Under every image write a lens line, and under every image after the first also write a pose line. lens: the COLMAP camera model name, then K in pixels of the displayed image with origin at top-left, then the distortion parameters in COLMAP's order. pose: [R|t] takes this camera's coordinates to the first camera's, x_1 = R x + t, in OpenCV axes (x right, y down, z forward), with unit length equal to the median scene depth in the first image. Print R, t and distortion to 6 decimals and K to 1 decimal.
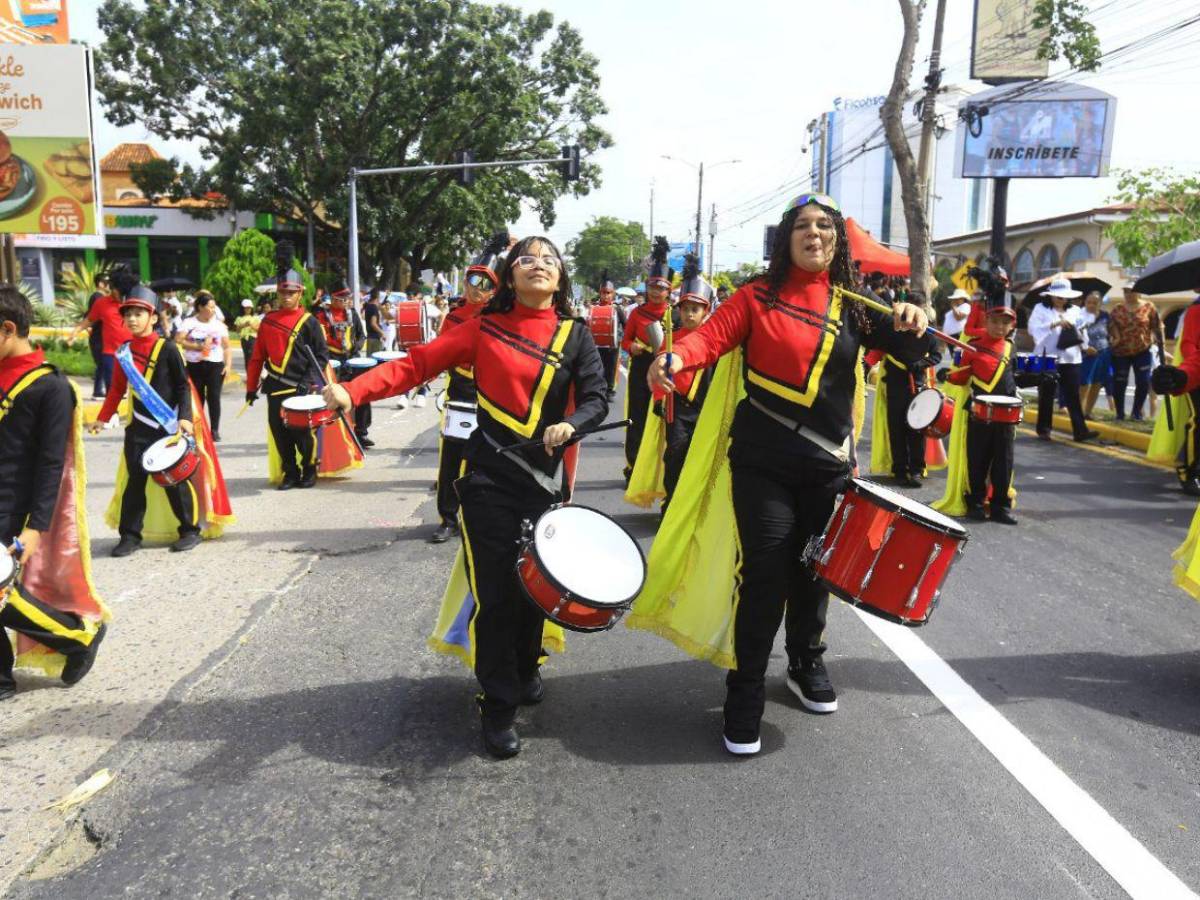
lens RADIAL K [[976.5, 0, 596.1], [0, 976.5, 446.6], [0, 0, 1]] dist [-0.039700, 0.083072]
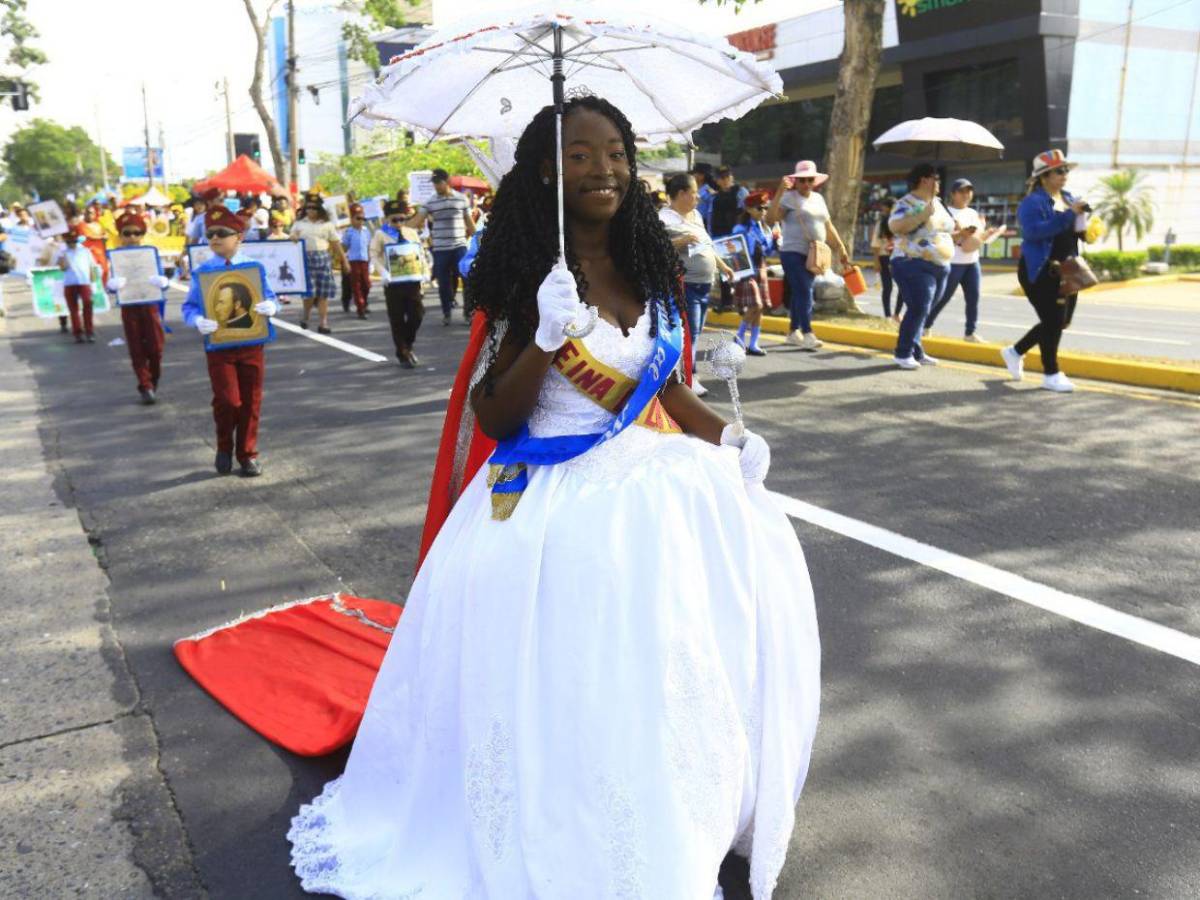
lens RADIAL K [[976.5, 0, 596.1], [0, 976.5, 446.6], [0, 0, 1]] dist [-0.039700, 0.083072]
pose [[0.872786, -0.122594, 0.472457, -0.013884], [0.079343, 0.990704, 0.110497, 0.035104], [-0.481611, -0.058954, 0.874400, -0.229432]]
